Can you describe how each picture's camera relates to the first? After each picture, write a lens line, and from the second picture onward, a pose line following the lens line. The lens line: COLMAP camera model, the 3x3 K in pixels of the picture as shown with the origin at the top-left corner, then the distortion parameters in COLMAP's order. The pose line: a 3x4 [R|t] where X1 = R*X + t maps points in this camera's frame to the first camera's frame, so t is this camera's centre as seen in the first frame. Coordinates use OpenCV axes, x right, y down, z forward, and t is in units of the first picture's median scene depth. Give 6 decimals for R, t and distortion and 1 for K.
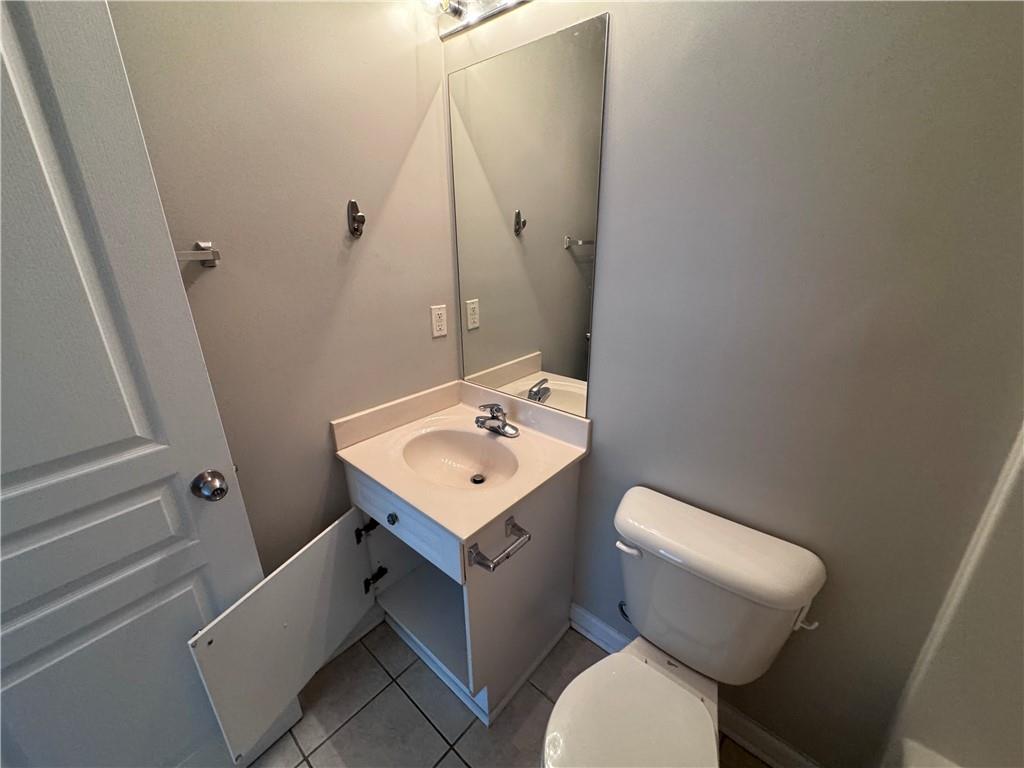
lens RADIAL K [[408.7, 0, 511.8], [0, 408.7, 376.5], [0, 0, 1]] dist [-0.000776, -0.000226]
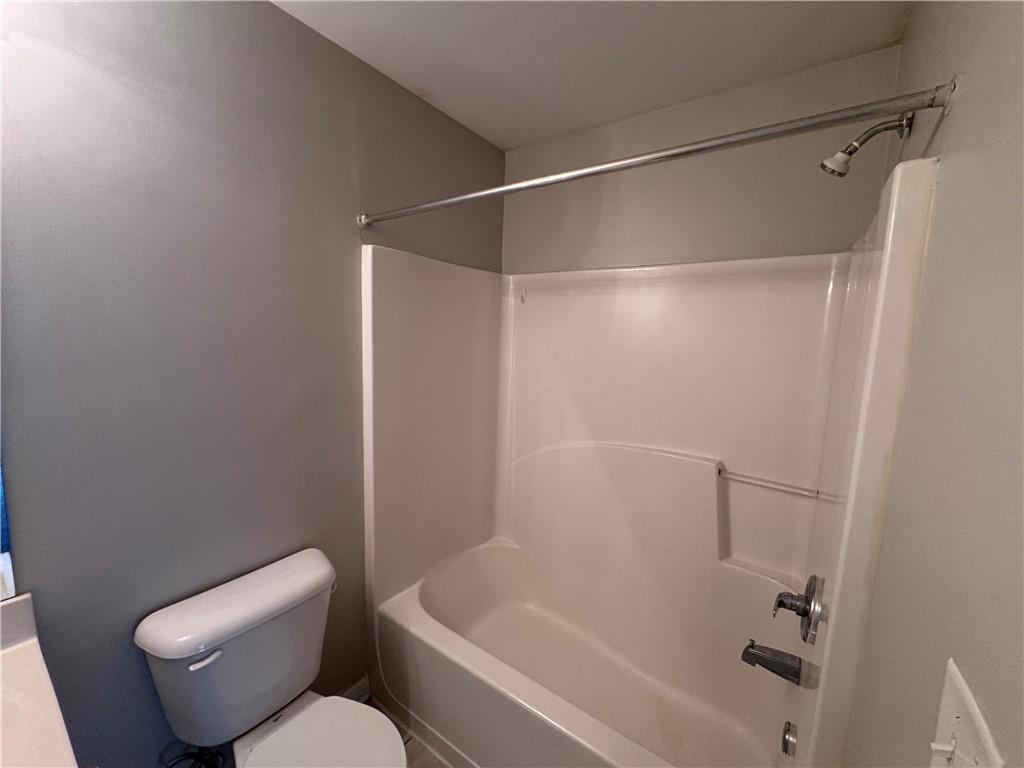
lens RADIAL K [[420.0, 0, 512.5], [0, 420.0, 388.6], [0, 0, 1]] dist [0.002036, 0.000263]
pose [[-0.106904, -0.115325, 0.987558, -0.676031], [0.289138, 0.946719, 0.141855, -0.102664], [-0.951300, 0.300705, -0.067863, 0.217648]]
